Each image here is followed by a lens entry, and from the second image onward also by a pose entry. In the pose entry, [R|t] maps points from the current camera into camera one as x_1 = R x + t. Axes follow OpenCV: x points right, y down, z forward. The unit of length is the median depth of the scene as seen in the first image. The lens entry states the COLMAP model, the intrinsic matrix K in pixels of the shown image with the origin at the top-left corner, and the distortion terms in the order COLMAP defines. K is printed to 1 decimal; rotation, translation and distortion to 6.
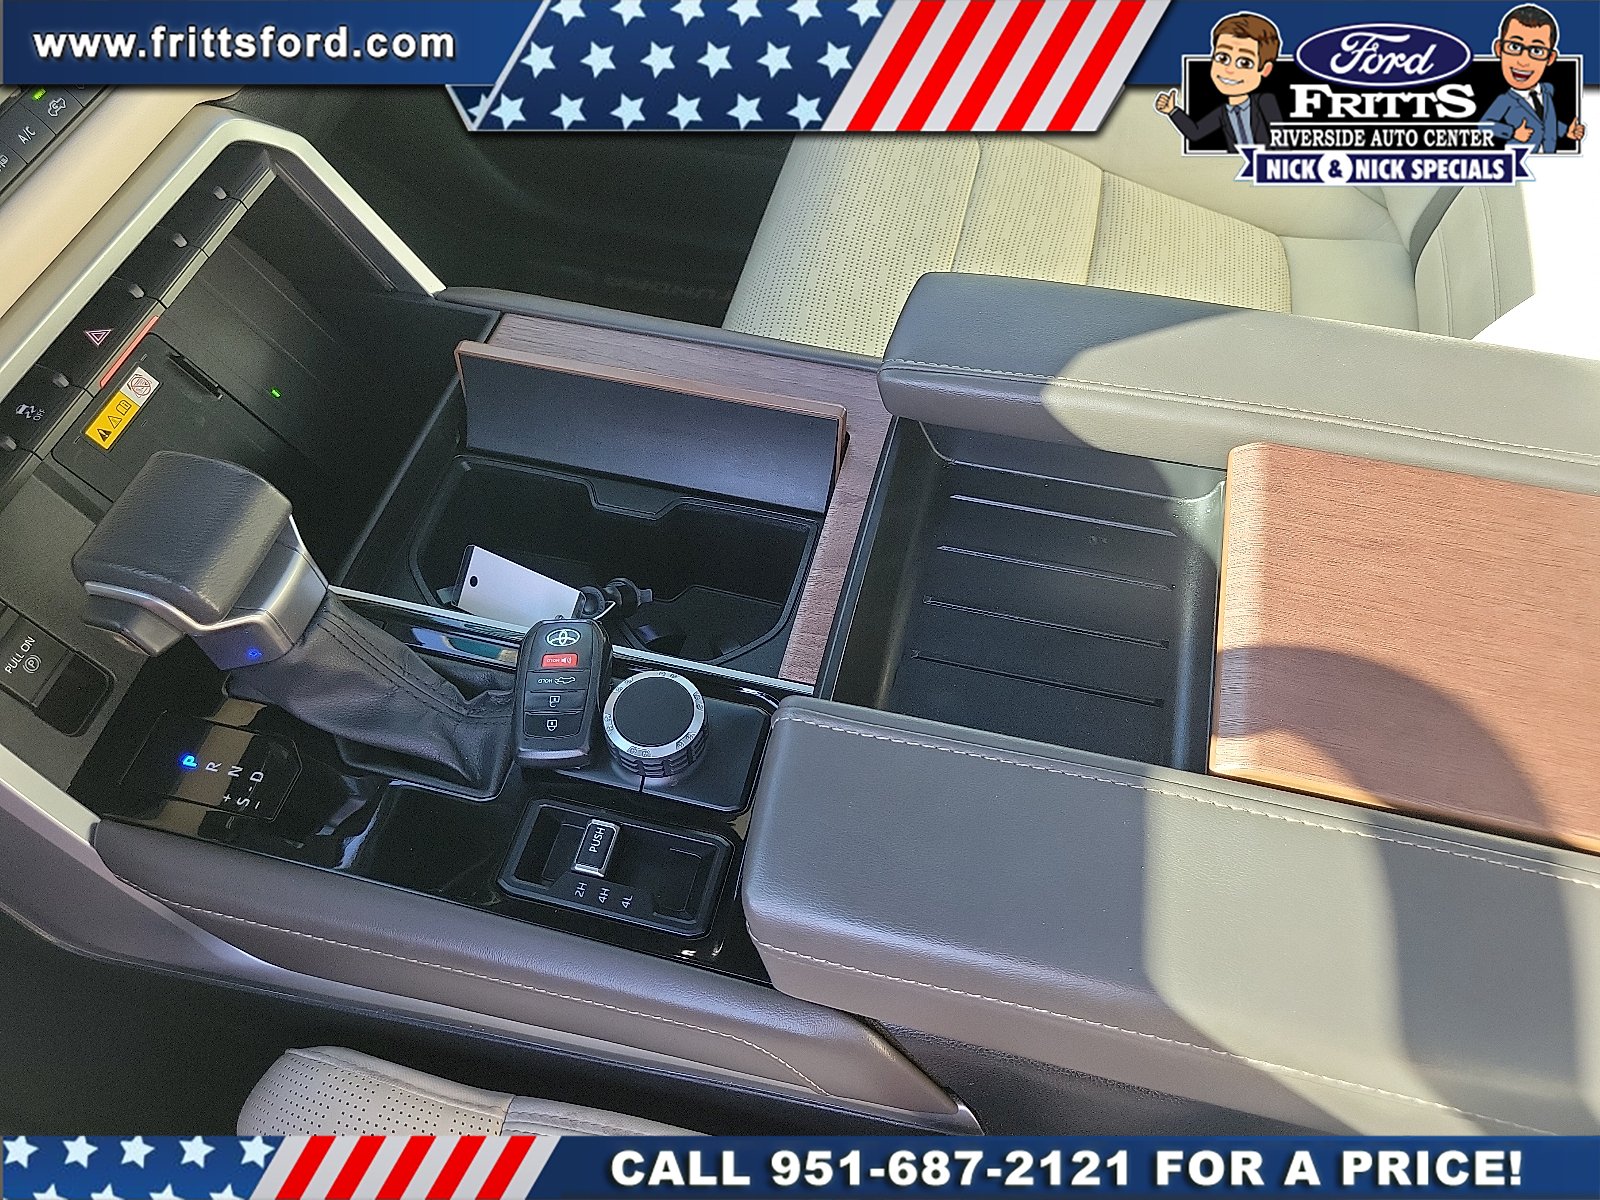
lens RADIAL K [[1231.4, 0, 777.2], [0, 1231.4, 600.9], [0, 0, 1]] dist [0.026037, 0.001497]
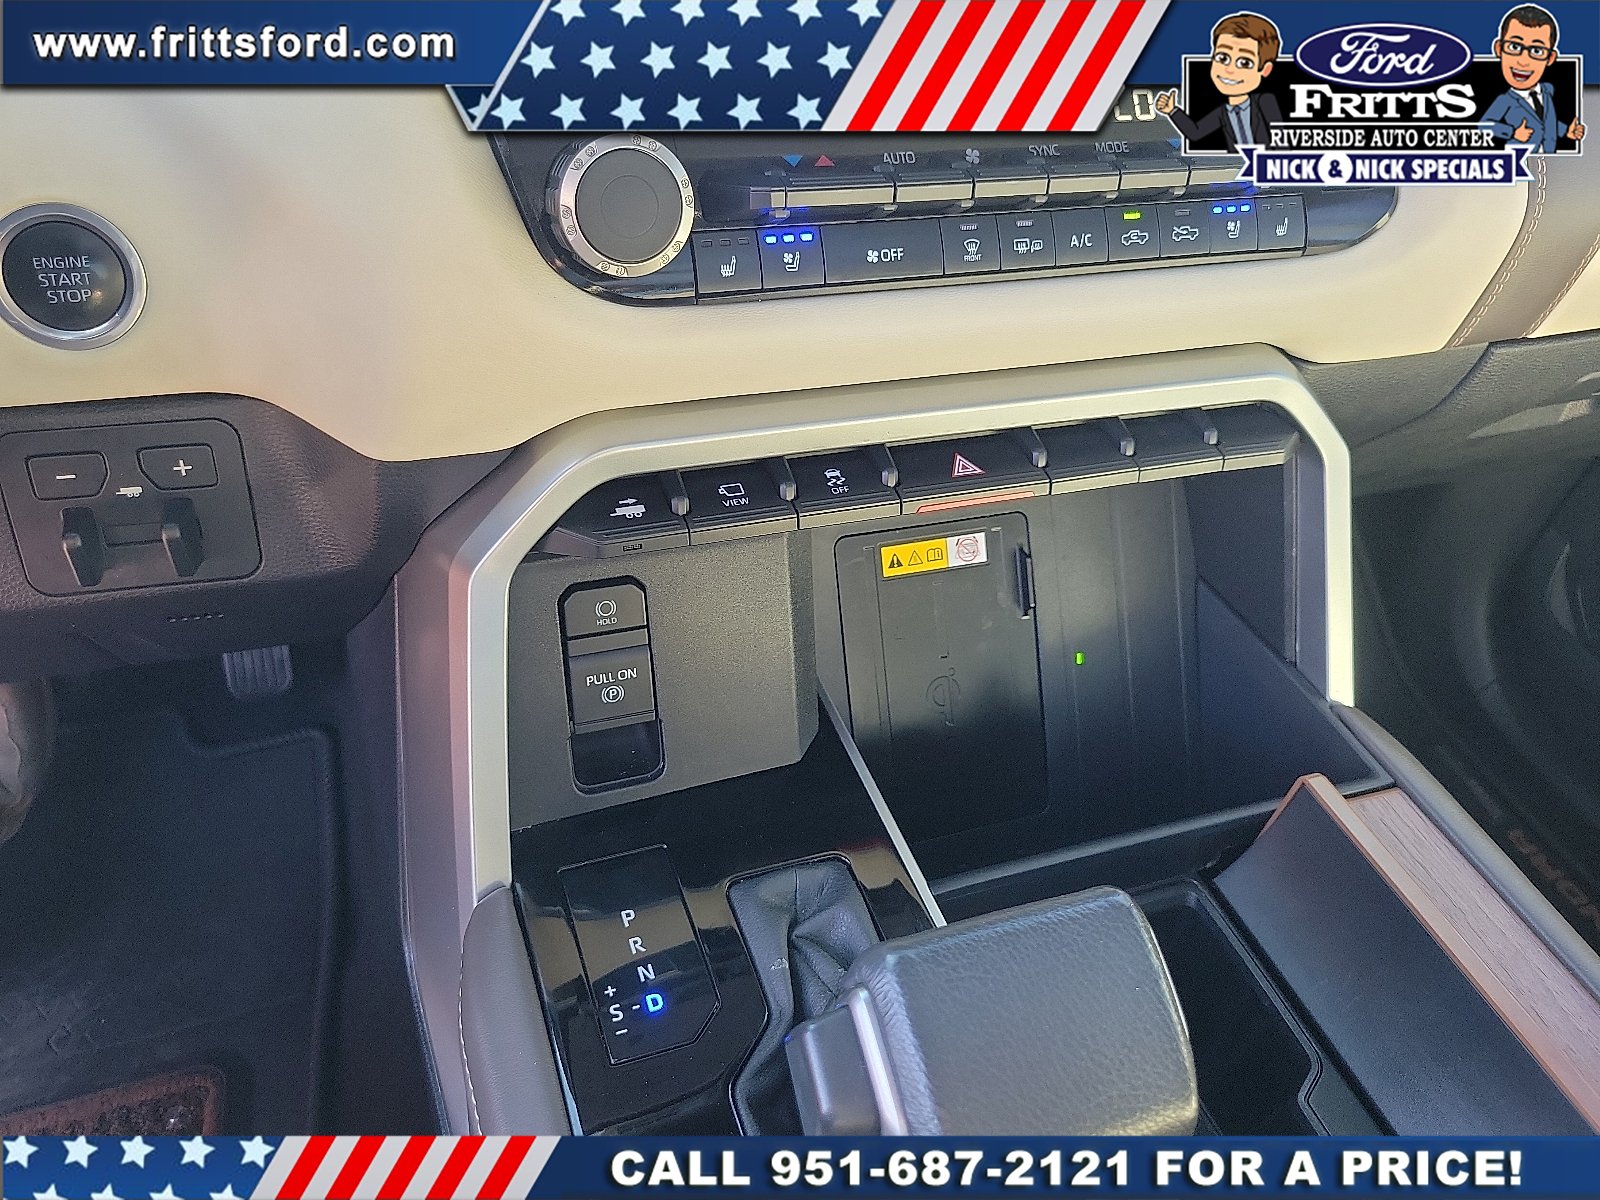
lens RADIAL K [[1231.8, 0, 800.0], [0, 1231.8, 600.0], [0, 0, 1]] dist [0.023176, 0.001658]
pose [[0.566475, 0.600939, -0.563895, -0.096015], [-0.731710, 0.681560, -0.008725, -0.063037], [0.379085, 0.417551, 0.825800, 0.302281]]
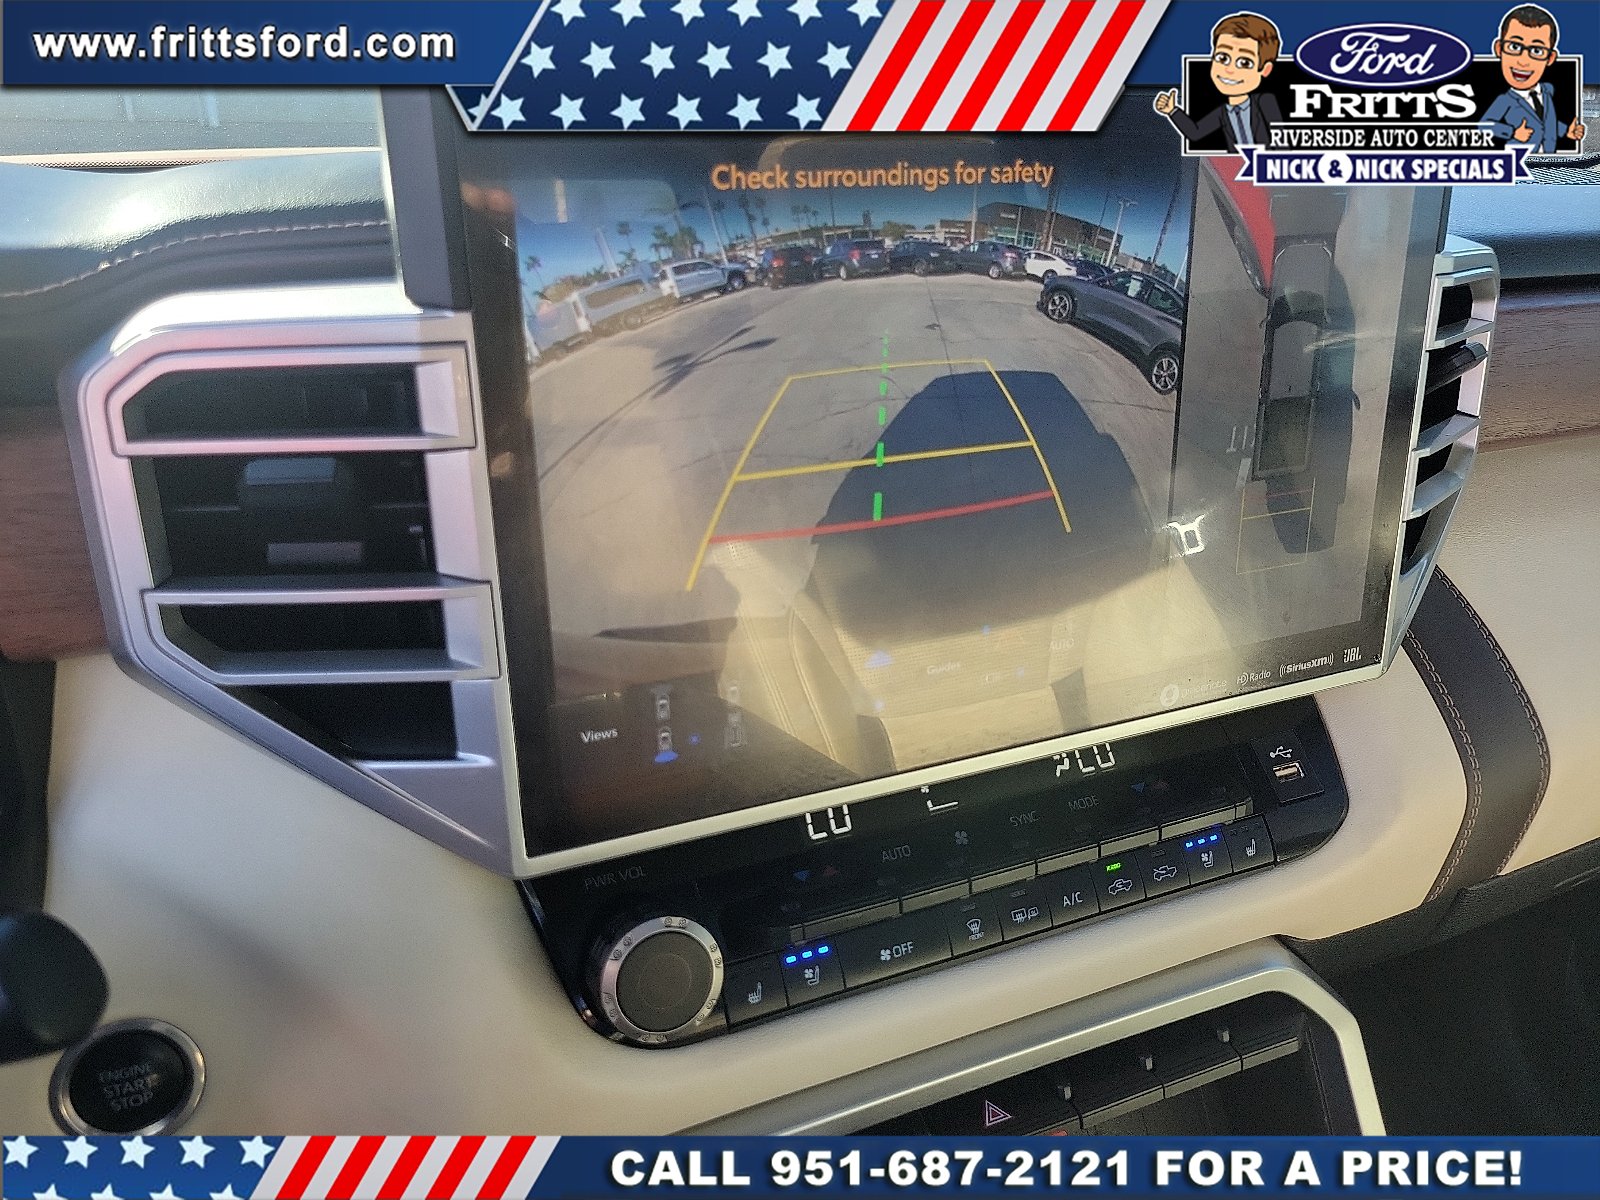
lens RADIAL K [[1231.4, 0, 777.2], [0, 1231.4, 600.9], [0, 0, 1]] dist [0.026037, 0.001497]
pose [[0.623859, 0.355956, -0.695770, -0.170139], [-0.653284, 0.726164, -0.214258, -0.169303], [0.428976, 0.588202, 0.685564, 0.166380]]
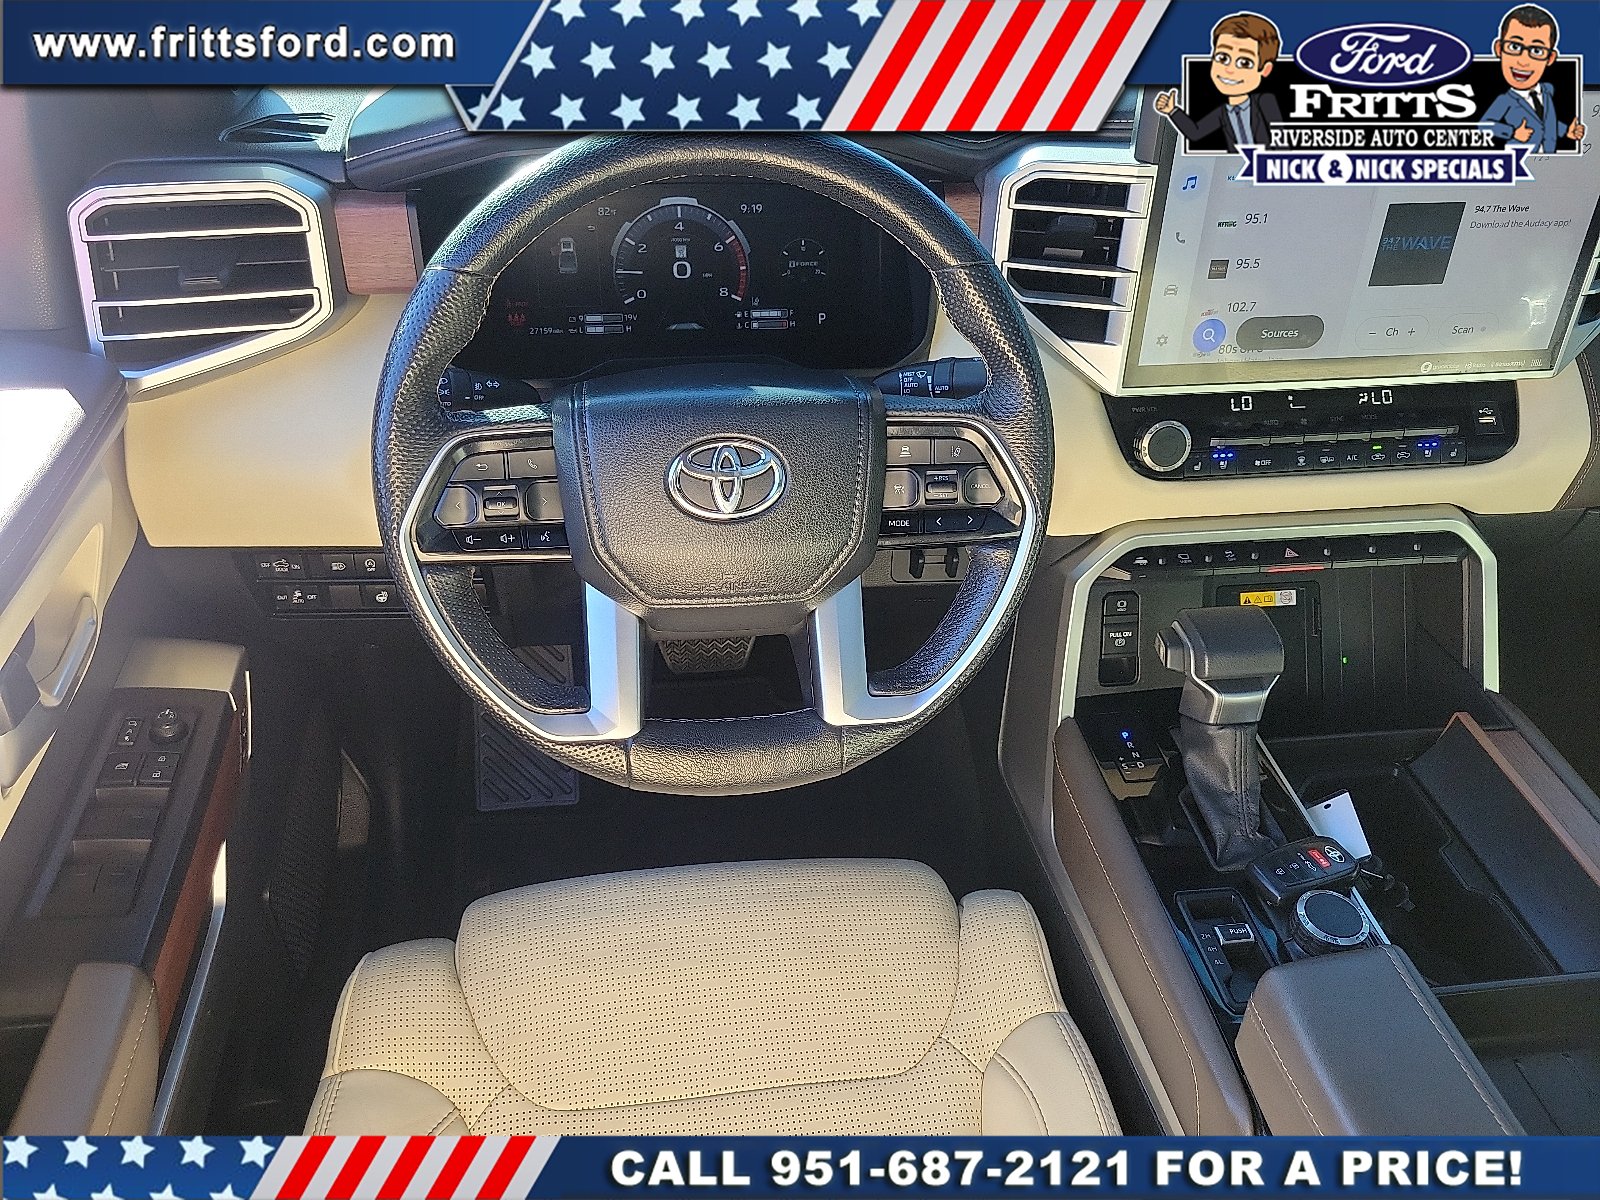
lens RADIAL K [[1231.4, 0, 777.2], [0, 1231.4, 600.9], [0, 0, 1]] dist [0.026037, 0.001497]
pose [[0.375568, 0.588921, -0.715626, 0.421075], [-0.771664, 0.626361, 0.110483, 0.173893], [0.513307, 0.510729, 0.689690, -0.486356]]
